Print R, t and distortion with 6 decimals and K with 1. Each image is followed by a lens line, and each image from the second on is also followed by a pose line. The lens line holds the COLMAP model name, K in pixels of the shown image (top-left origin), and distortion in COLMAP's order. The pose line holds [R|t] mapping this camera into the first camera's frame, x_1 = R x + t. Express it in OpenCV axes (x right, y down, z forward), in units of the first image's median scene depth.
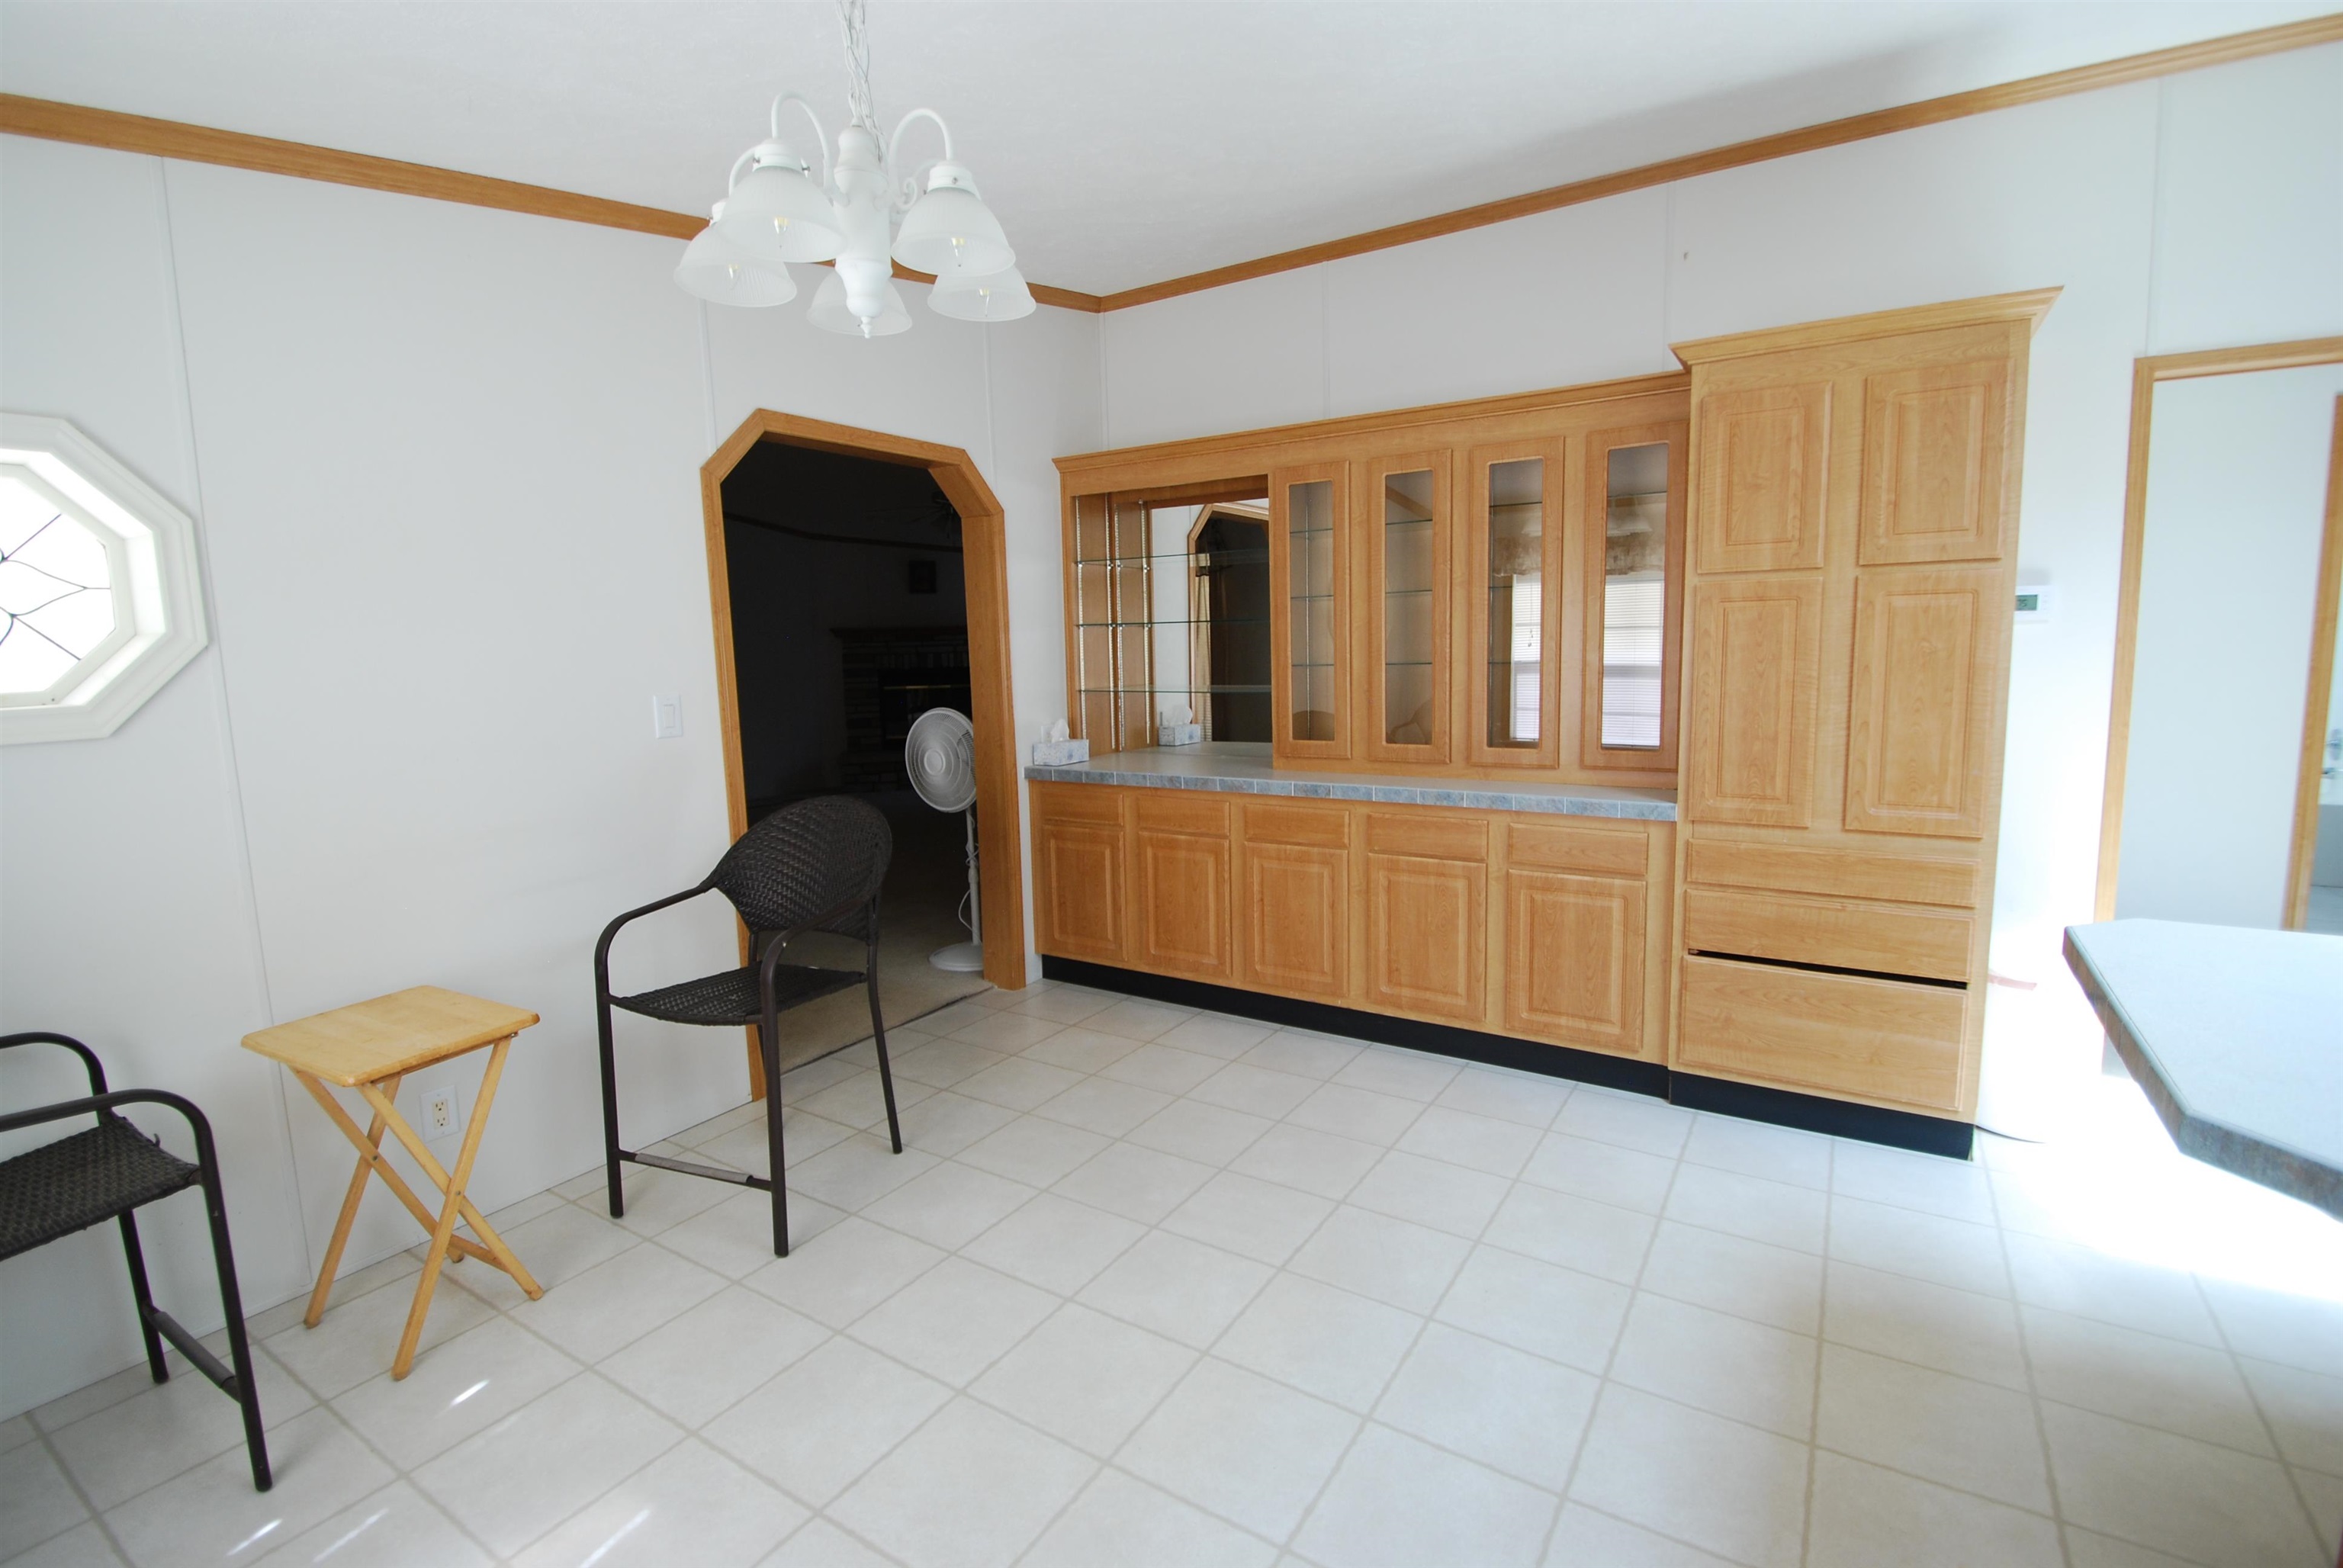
lens RADIAL K [[1073.6, 0, 1158.9], [0, 1073.6, 776.3], [0, 0, 1]] dist [-0.013283, -0.002151]
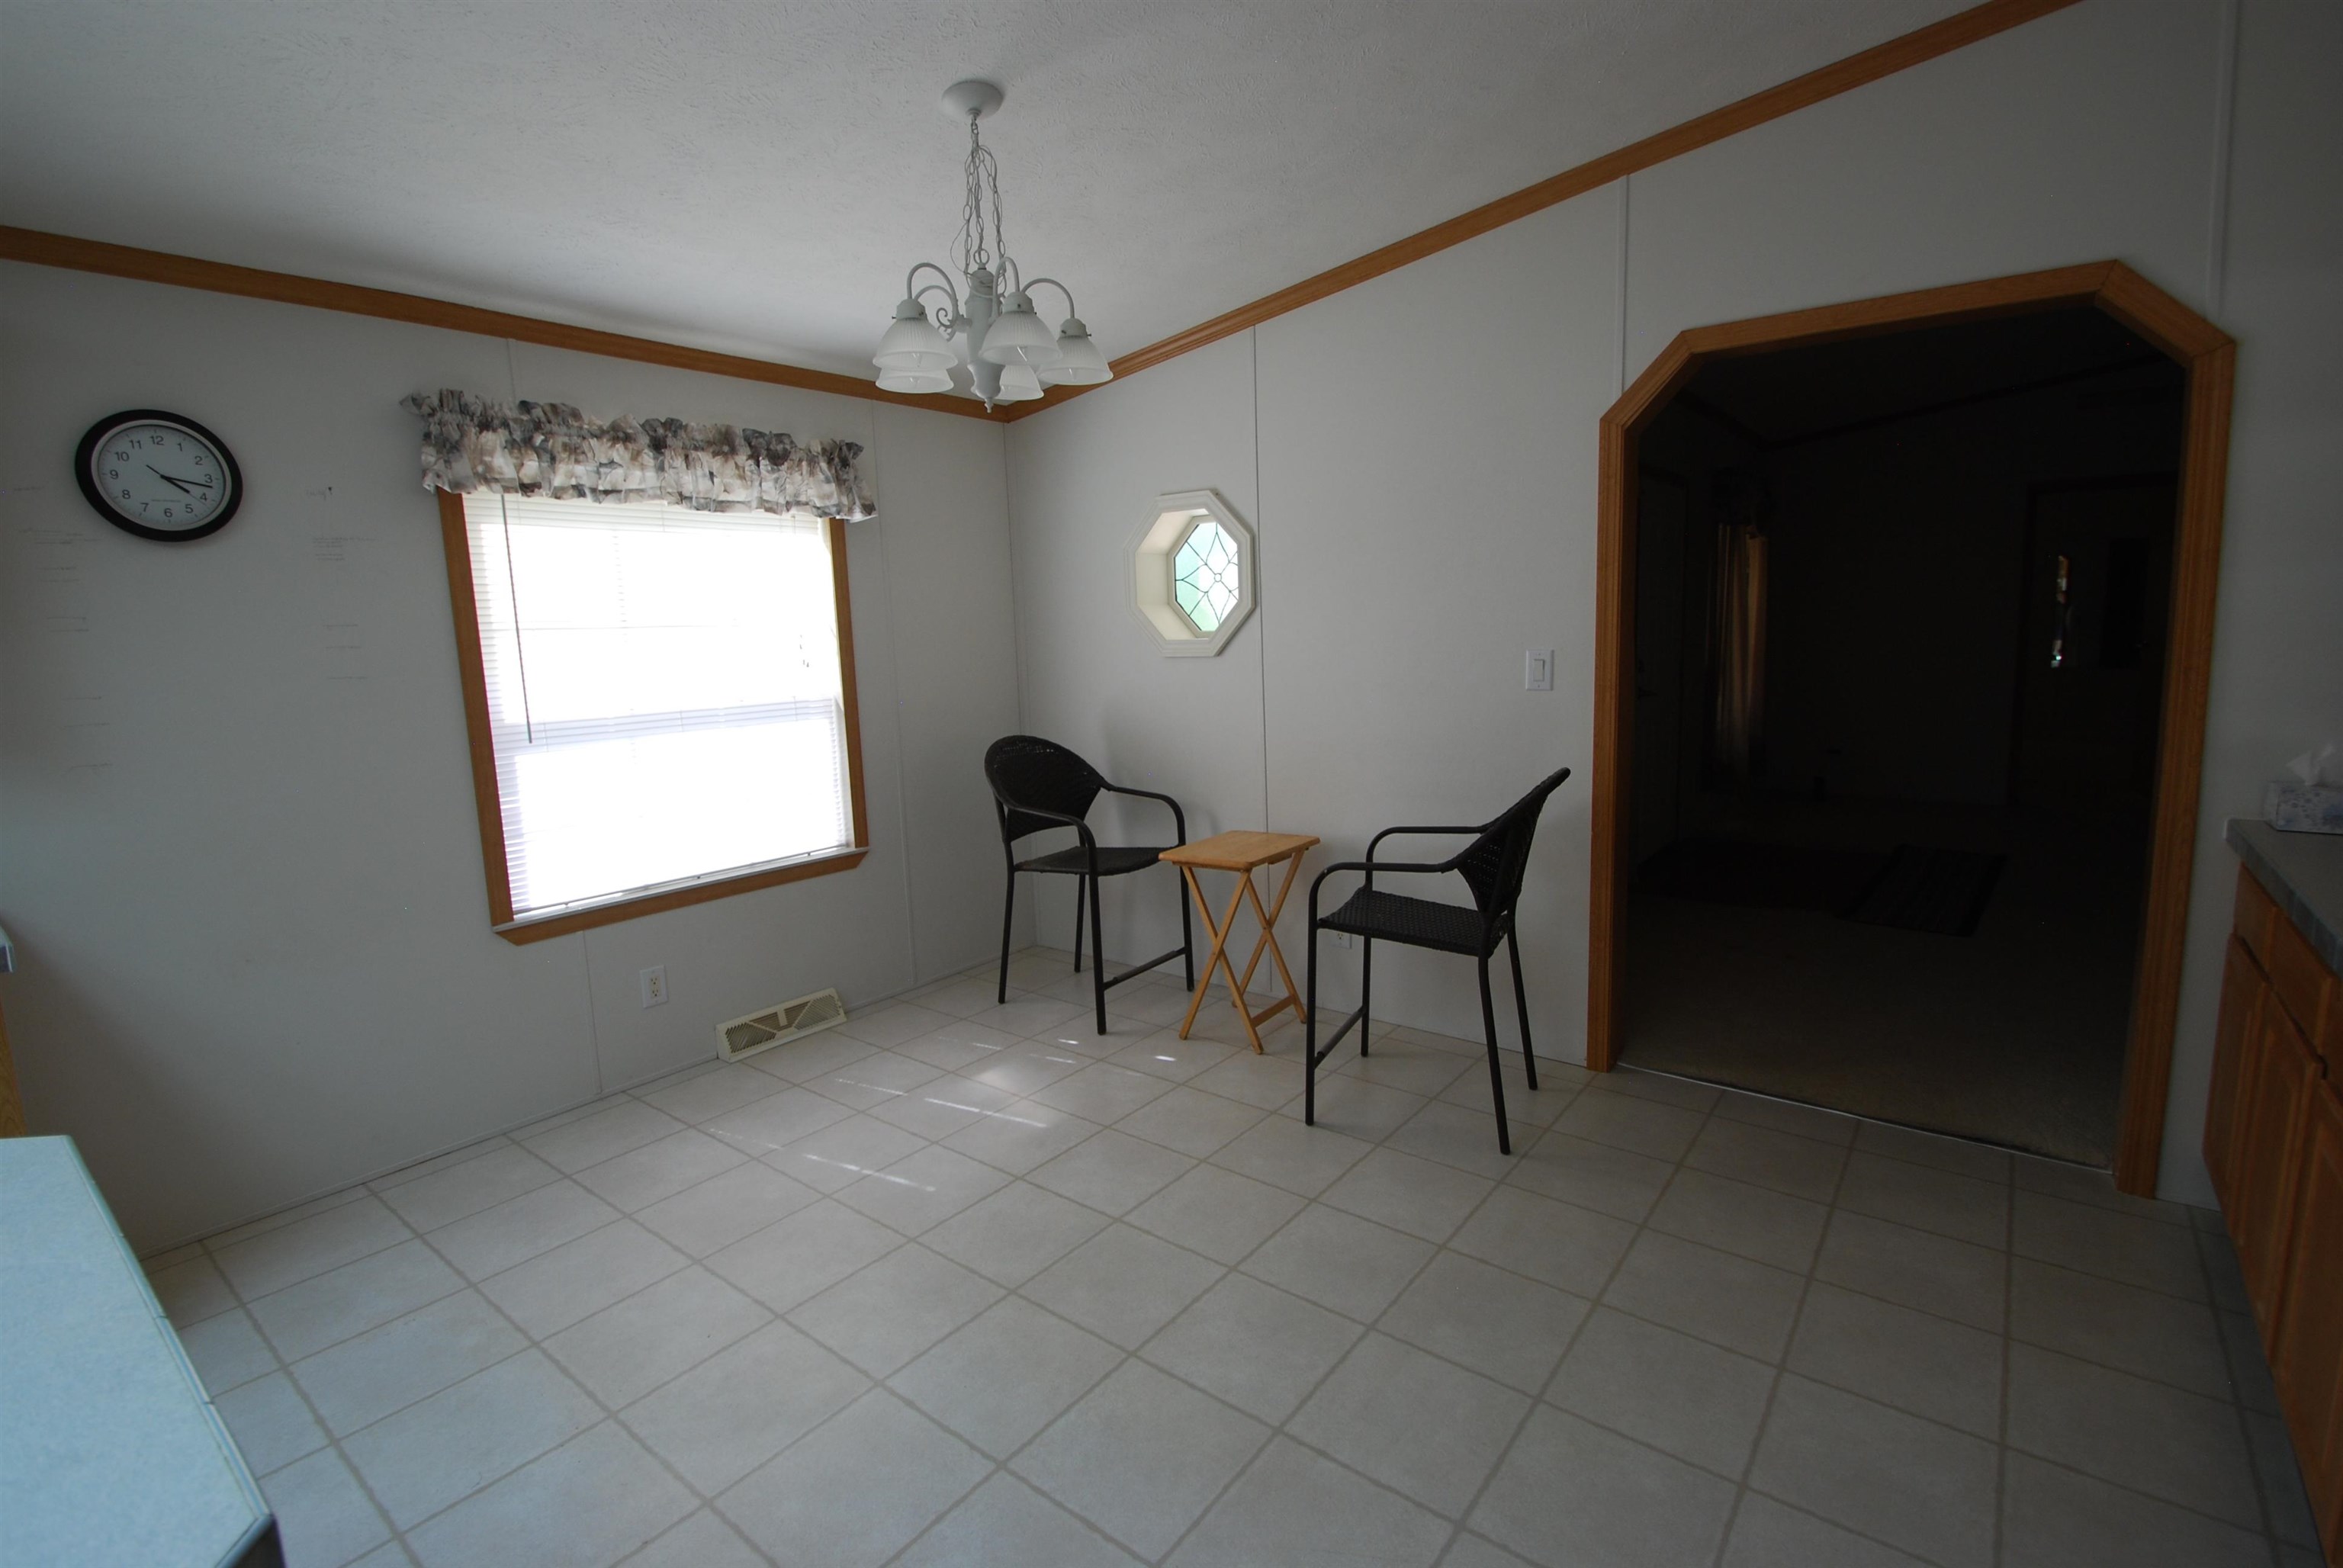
lens RADIAL K [[1073.6, 0, 1177.6], [0, 1073.6, 785.5], [0, 0, 1]] dist [-0.013283, -0.002151]
pose [[-0.090098, 0.179864, -0.979557, 0.668410], [-0.092757, 0.977766, 0.188067, -0.117289], [0.991604, 0.107805, -0.071411, 0.778545]]
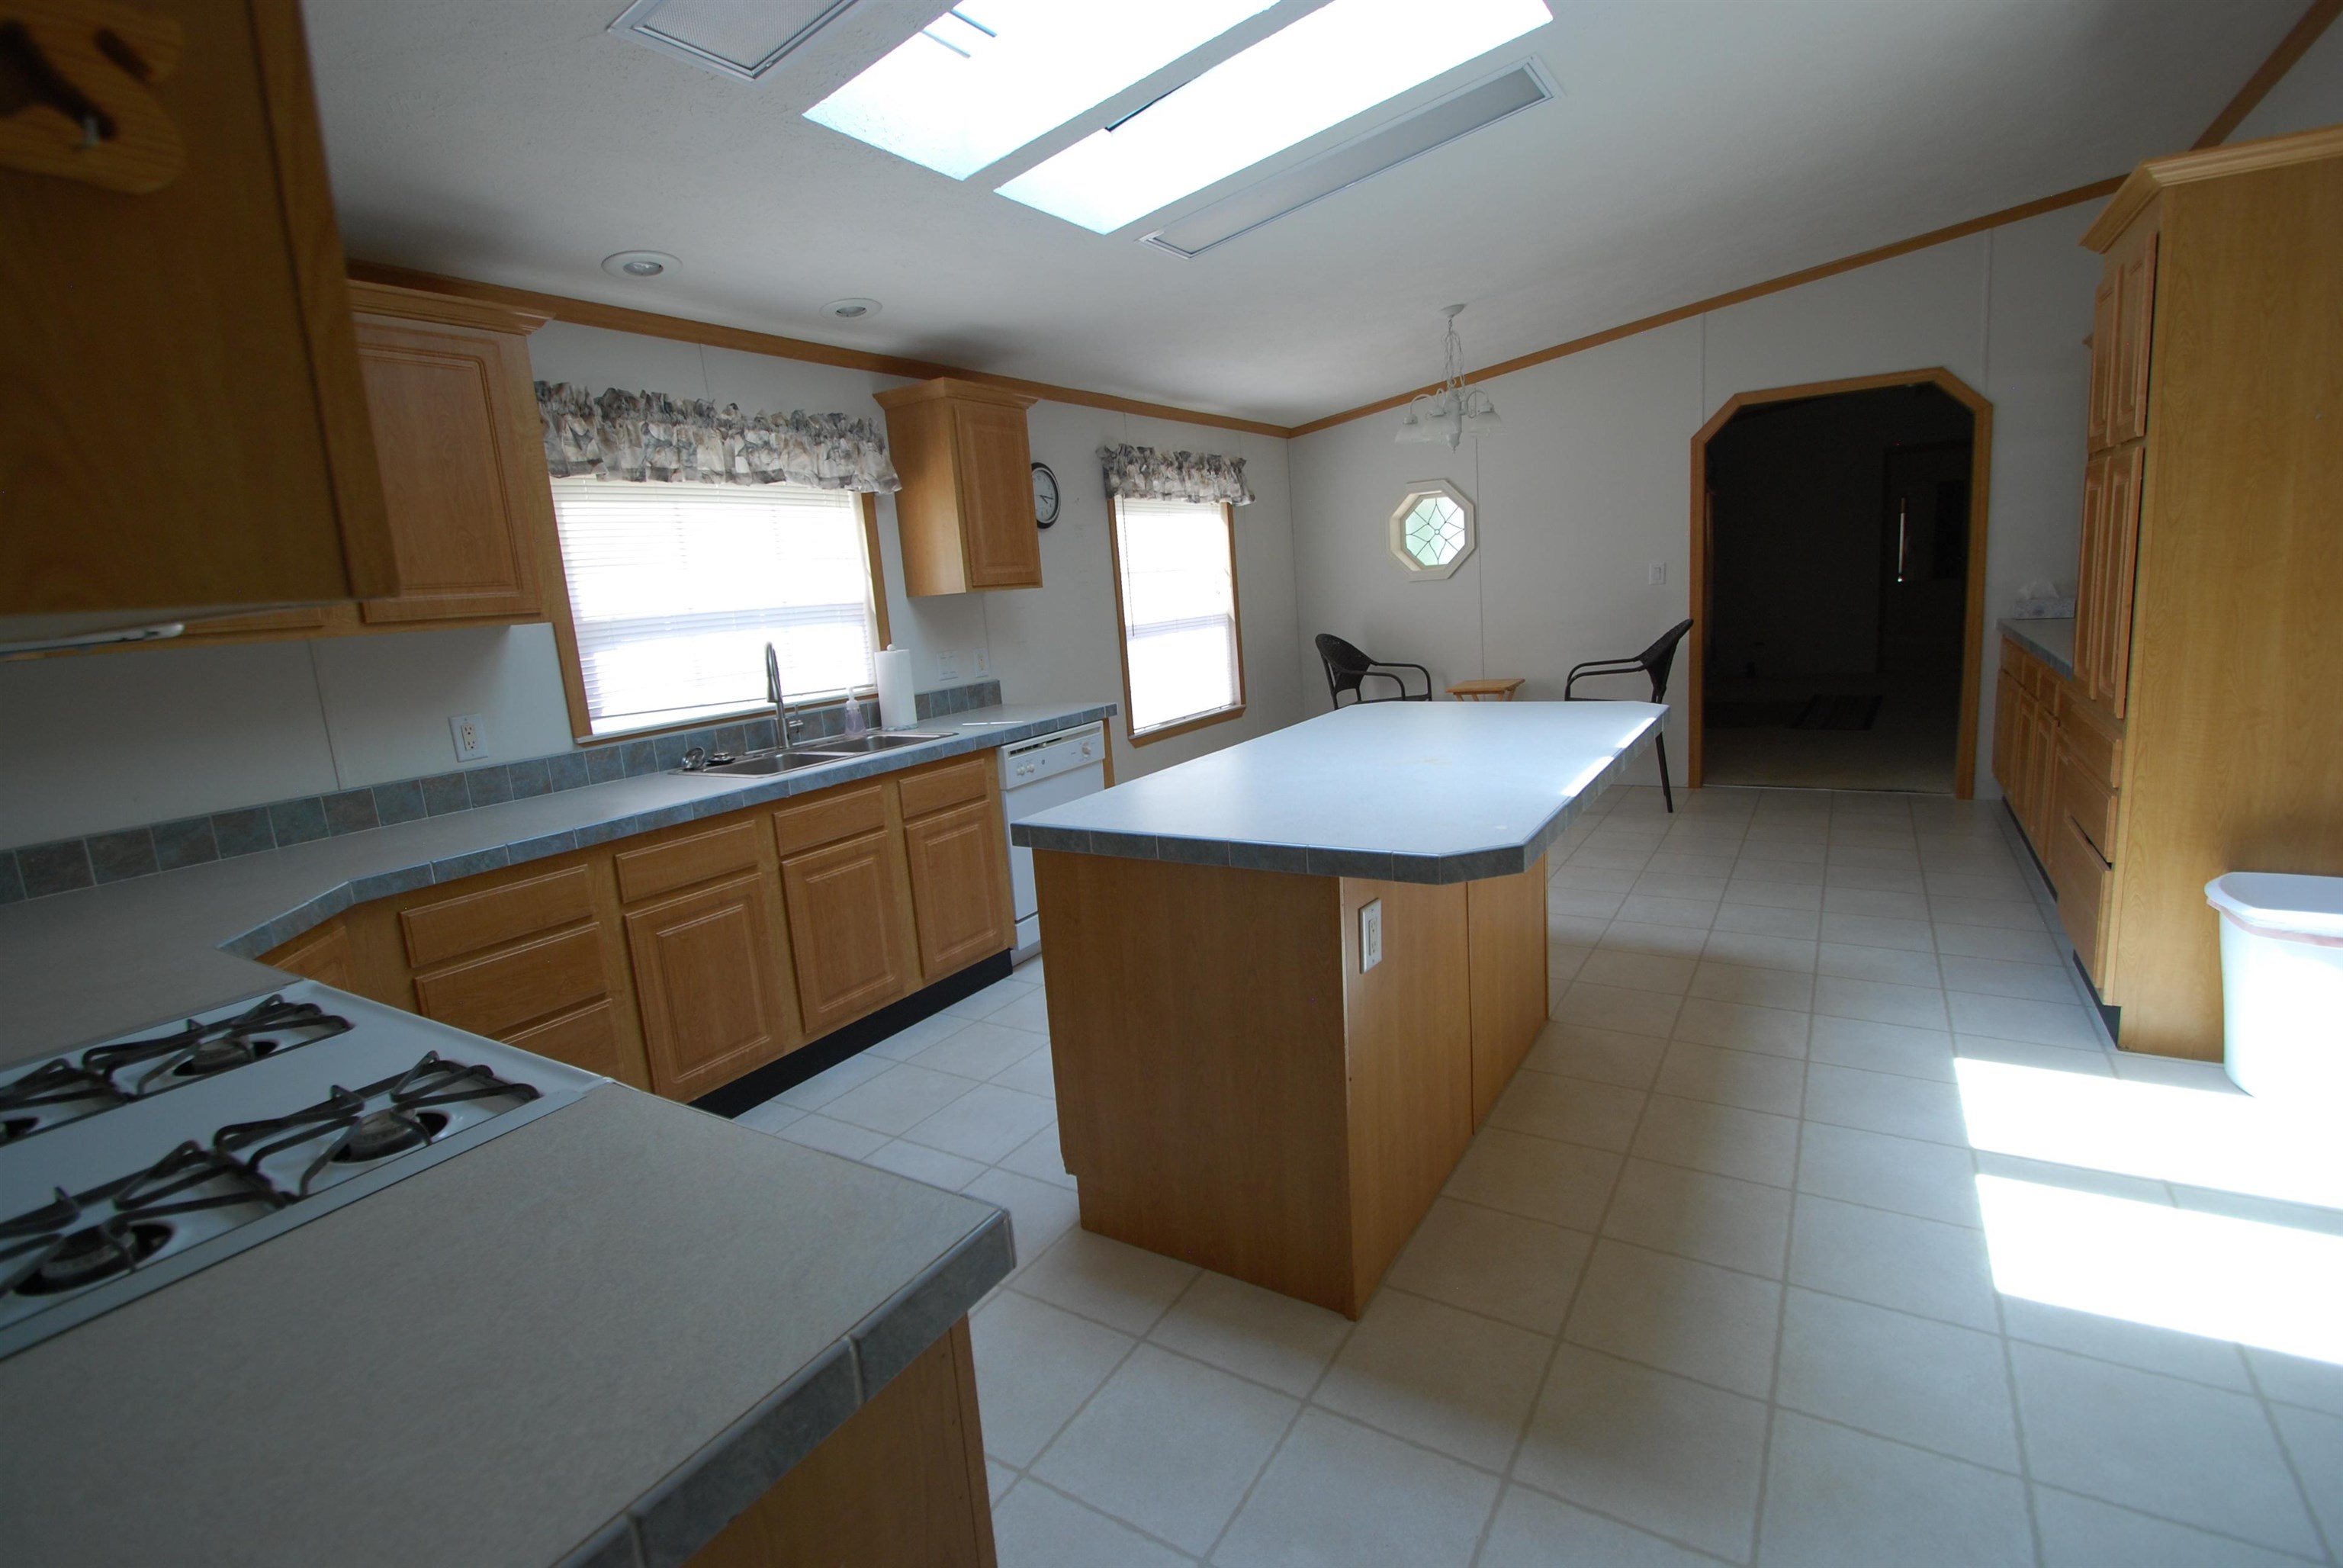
lens RADIAL K [[1073.6, 0, 1162.9], [0, 1073.6, 785.8], [0, 0, 1]] dist [-0.013283, -0.002151]
pose [[0.008923, 0.213897, -0.976815, 1.628695], [-0.052062, 0.975629, 0.213162, -0.049638], [0.998604, 0.048953, 0.019841, 0.077836]]
